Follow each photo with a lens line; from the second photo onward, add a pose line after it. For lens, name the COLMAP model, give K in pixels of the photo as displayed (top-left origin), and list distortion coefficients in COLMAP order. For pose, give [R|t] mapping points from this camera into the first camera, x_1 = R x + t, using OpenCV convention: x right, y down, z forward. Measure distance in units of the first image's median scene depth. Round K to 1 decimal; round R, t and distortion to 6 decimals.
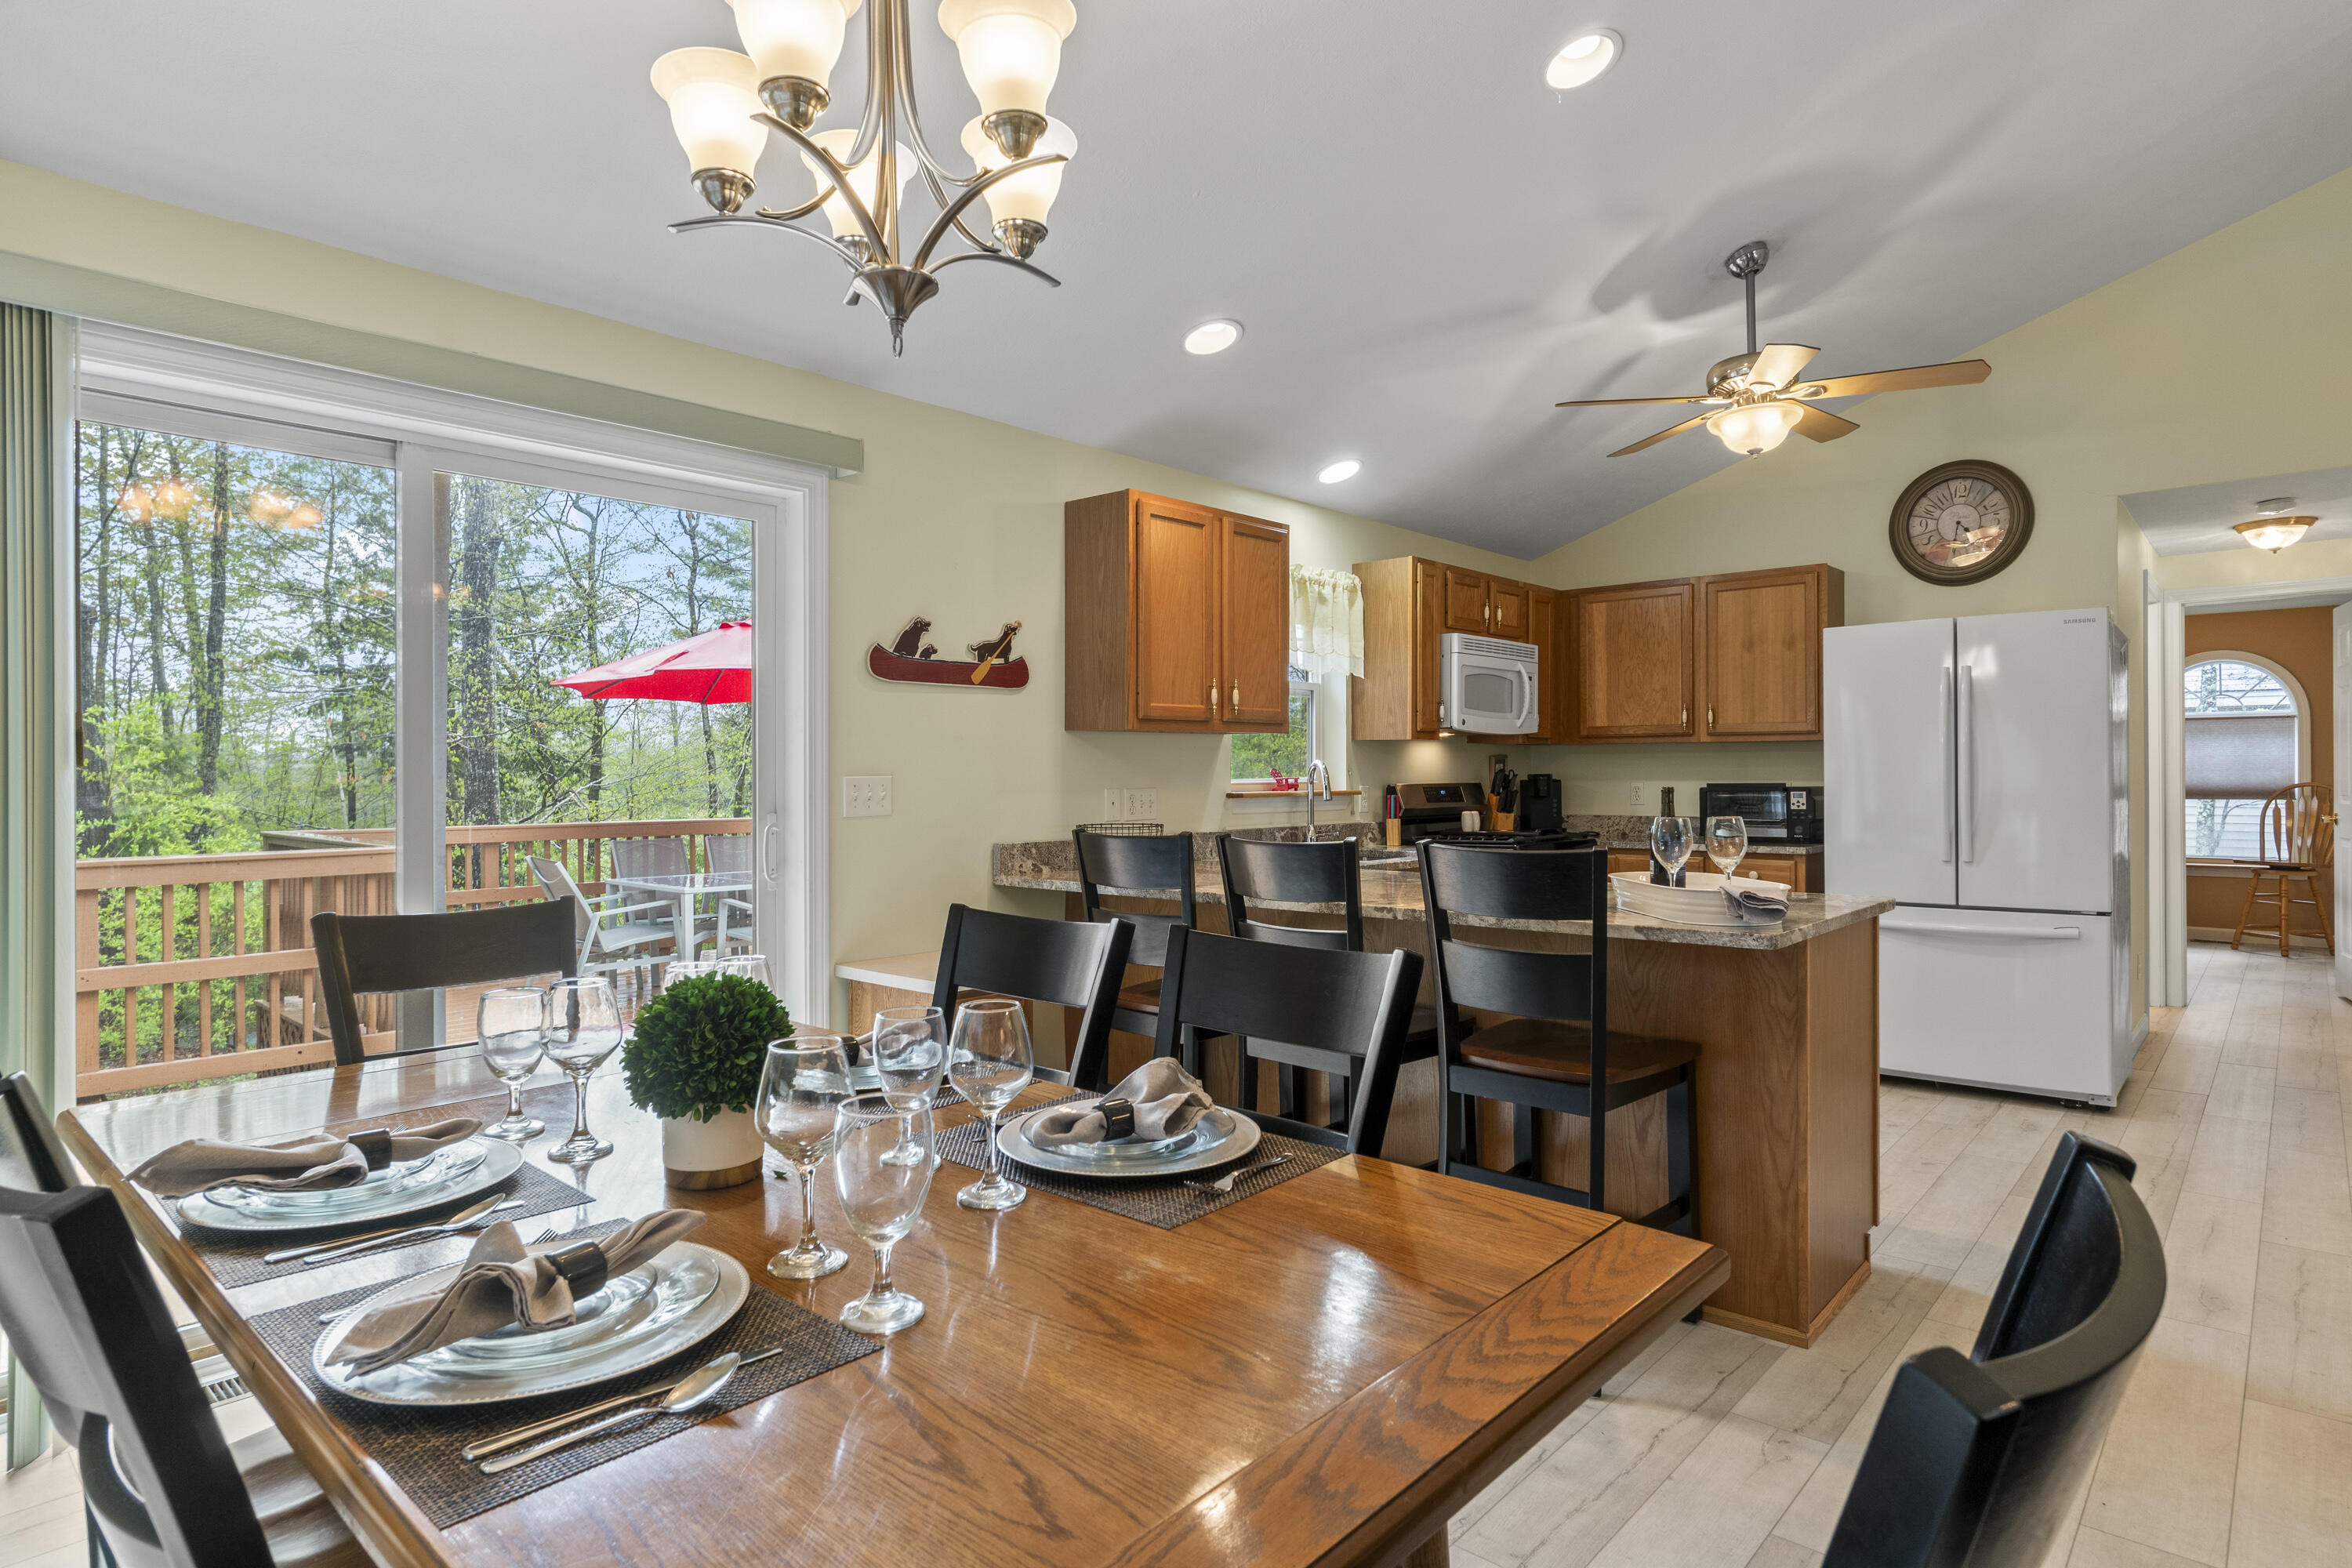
lens RADIAL K [[1272.5, 0, 1177.1], [0, 1272.5, 774.6], [0, 0, 1]] dist [-0.001713, -0.000038]
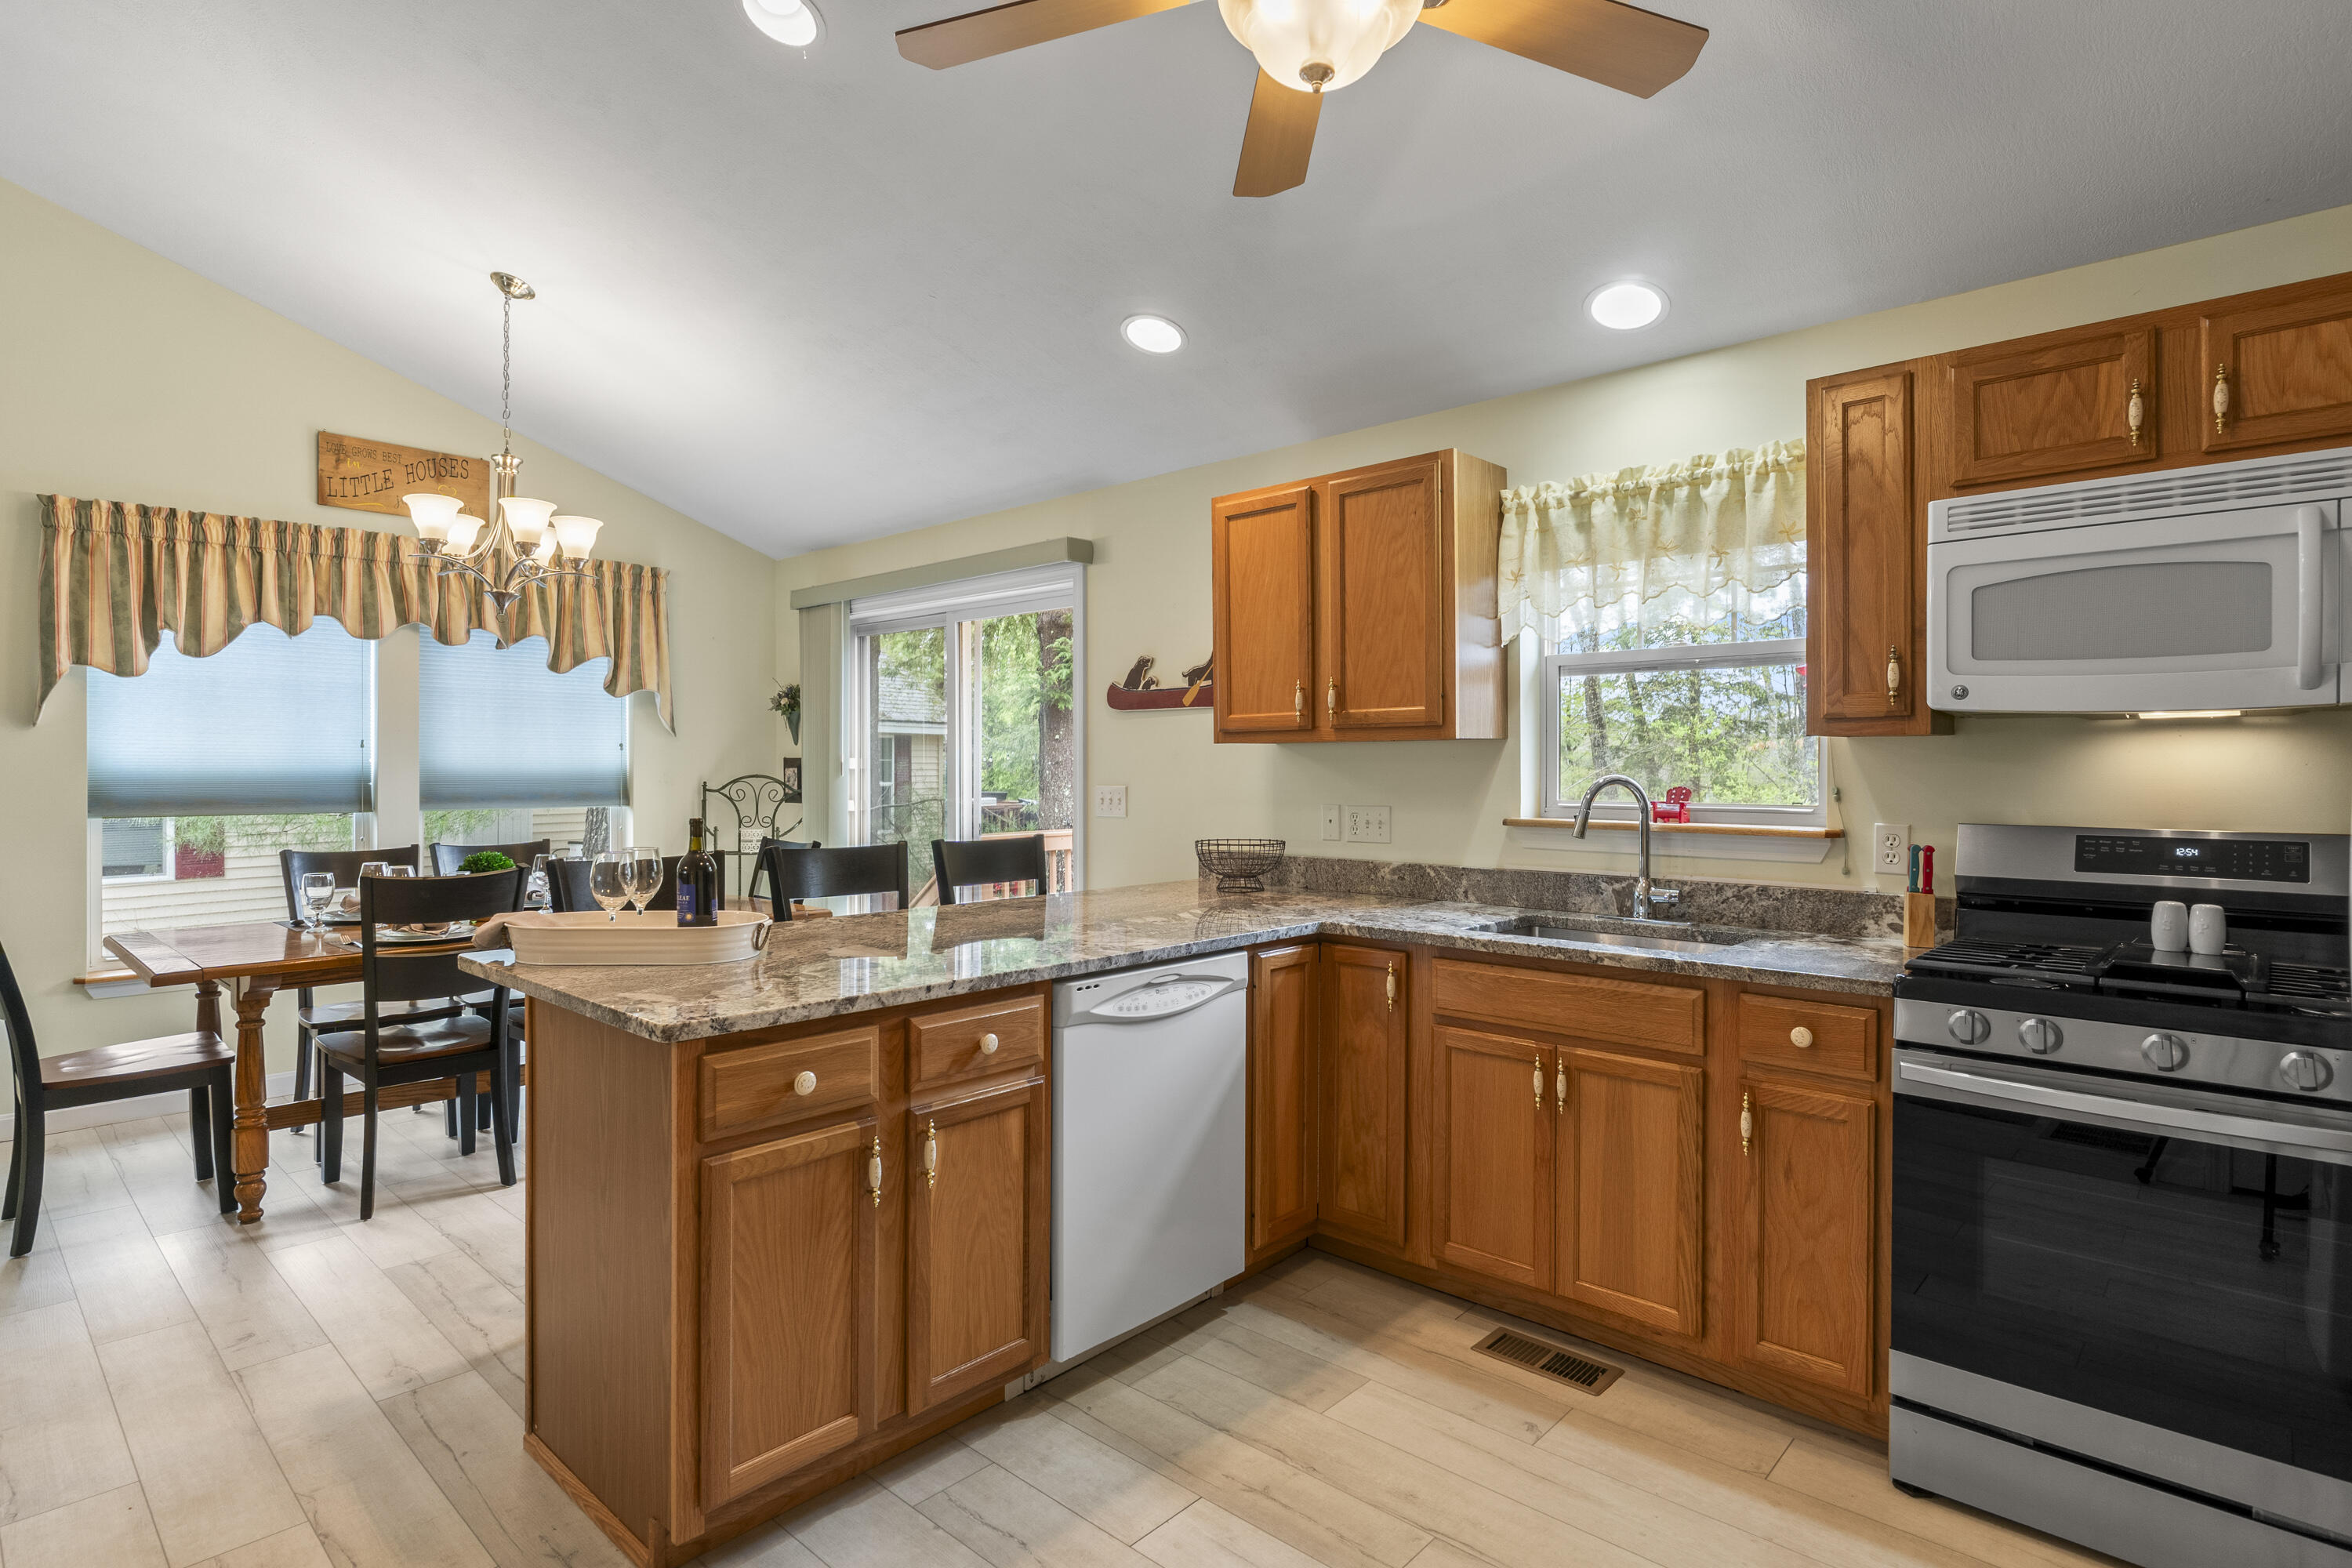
lens RADIAL K [[1179.4, 0, 1177.6], [0, 1179.4, 778.5], [0, 0, 1]] dist [-0.003623, -0.000838]
pose [[-0.014563, 0.011974, -0.999822, 0.906945], [-0.006922, 0.999903, 0.012076, -0.019373], [0.999870, 0.007097, -0.014478, 1.019972]]
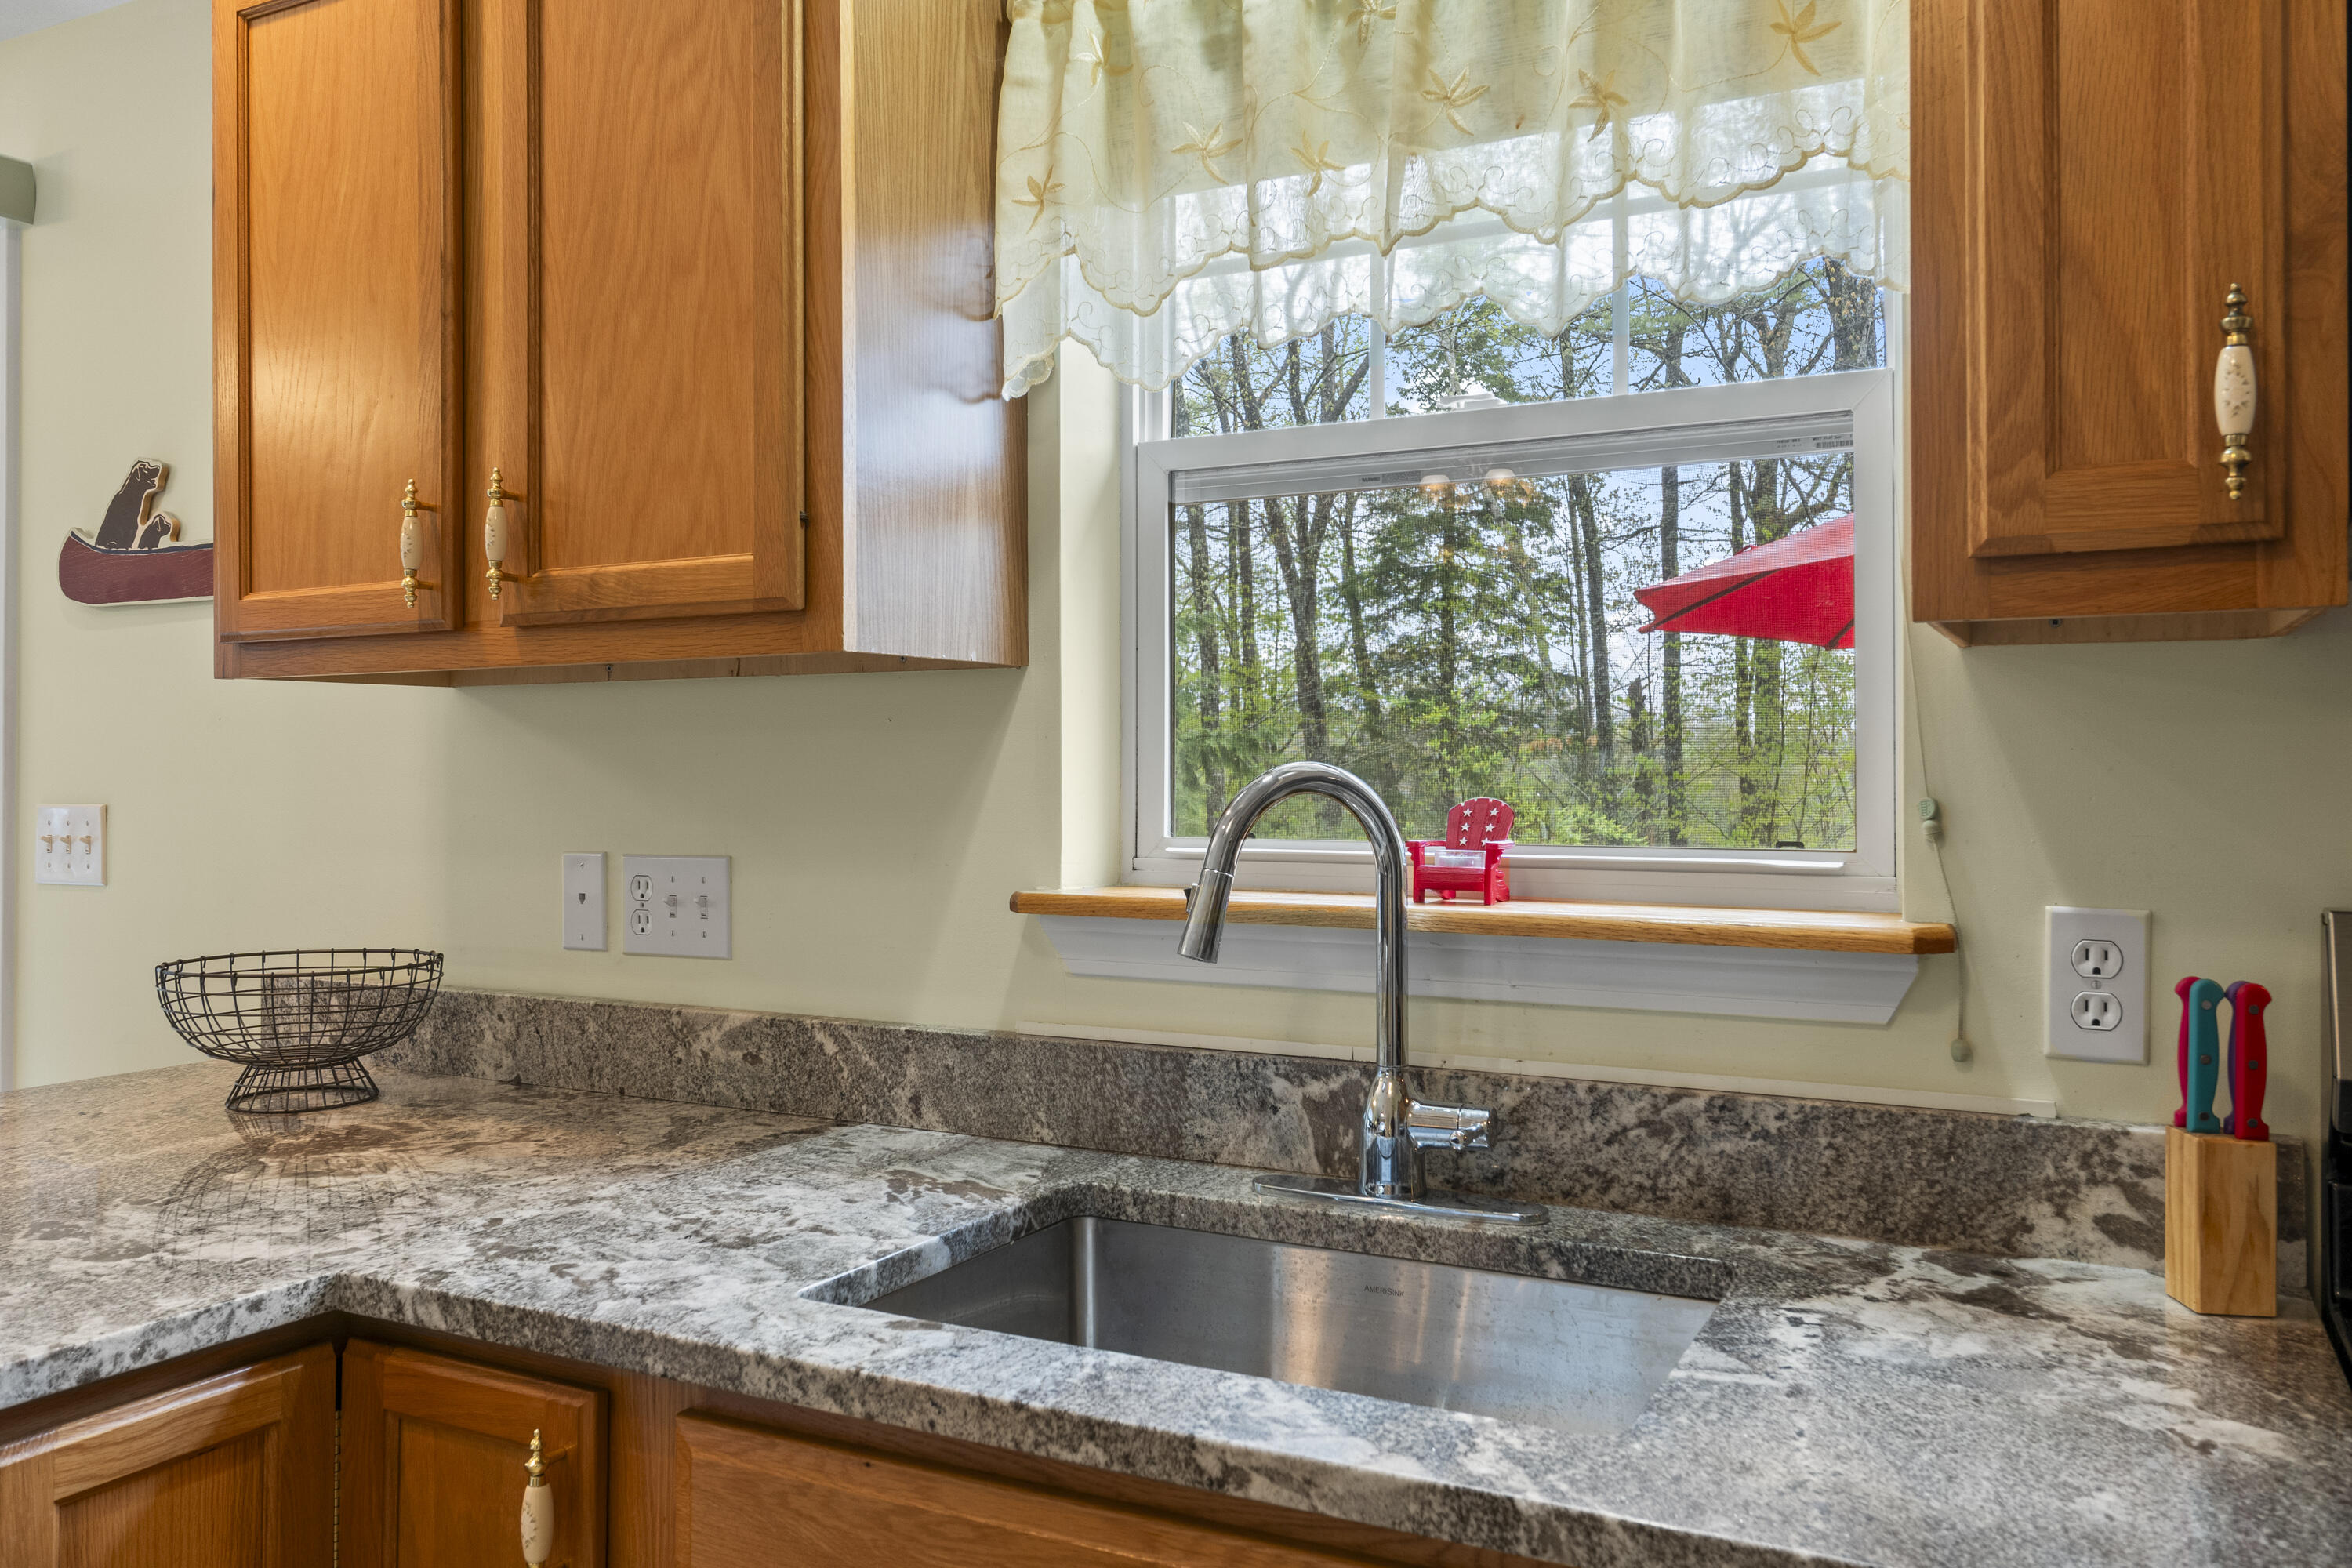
lens RADIAL K [[1771.8, 0, 1169.7], [0, 1771.8, 773.9], [0, 0, 1]] dist [0.004449, 0.002134]
pose [[0.242776, 0.000294, -0.970082, 0.500200], [-0.008425, 0.999963, -0.001805, -0.011197], [0.970046, 0.008611, 0.242769, 1.171587]]
